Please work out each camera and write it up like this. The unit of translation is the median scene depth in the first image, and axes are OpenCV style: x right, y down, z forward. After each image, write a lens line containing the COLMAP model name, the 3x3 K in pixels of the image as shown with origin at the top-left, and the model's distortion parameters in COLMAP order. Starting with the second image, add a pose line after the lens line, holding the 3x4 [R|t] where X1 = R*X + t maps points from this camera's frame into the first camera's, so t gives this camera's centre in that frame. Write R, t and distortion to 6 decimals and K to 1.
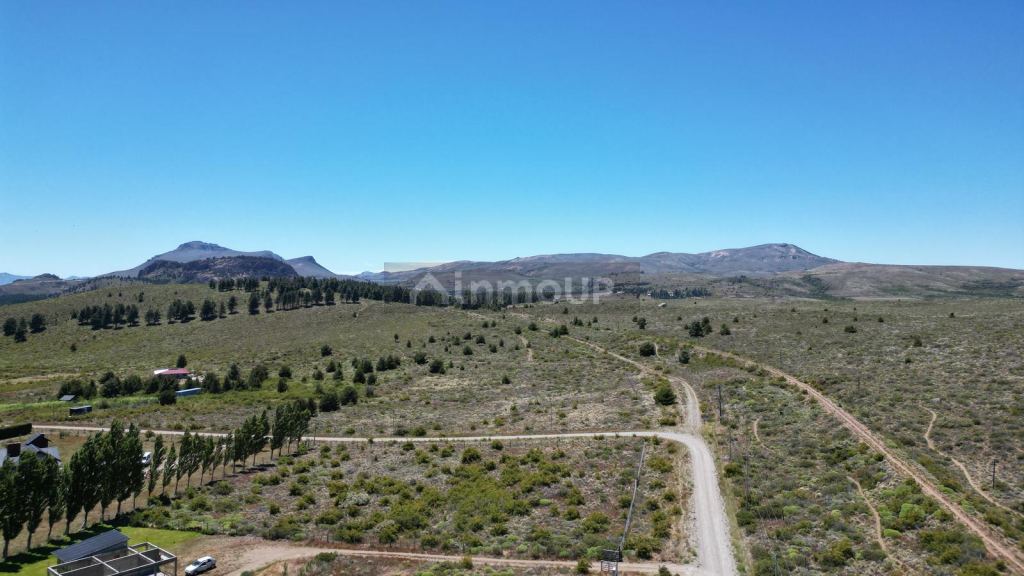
lens RADIAL K [[710.0, 0, 505.1], [0, 710.0, 282.0], [0, 0, 1]] dist [0.084362, -0.084866]
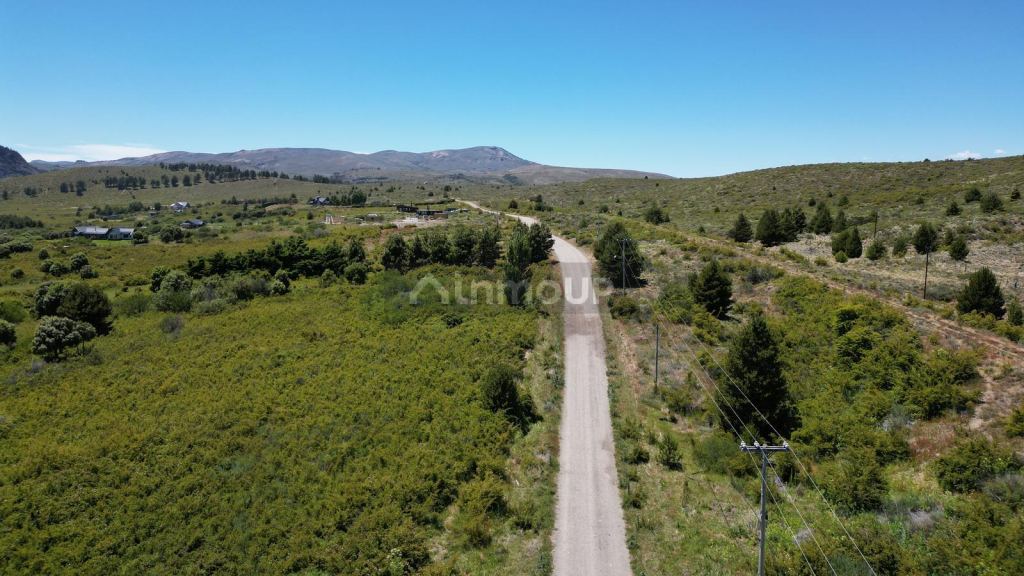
lens RADIAL K [[710.0, 0, 509.3], [0, 710.0, 287.0], [0, 0, 1]] dist [0.084362, -0.084866]
pose [[0.925279, -0.041617, 0.376998, -0.036656], [-0.014926, 0.989197, 0.145832, 0.002810], [-0.378995, -0.140563, 0.914661, -0.109898]]
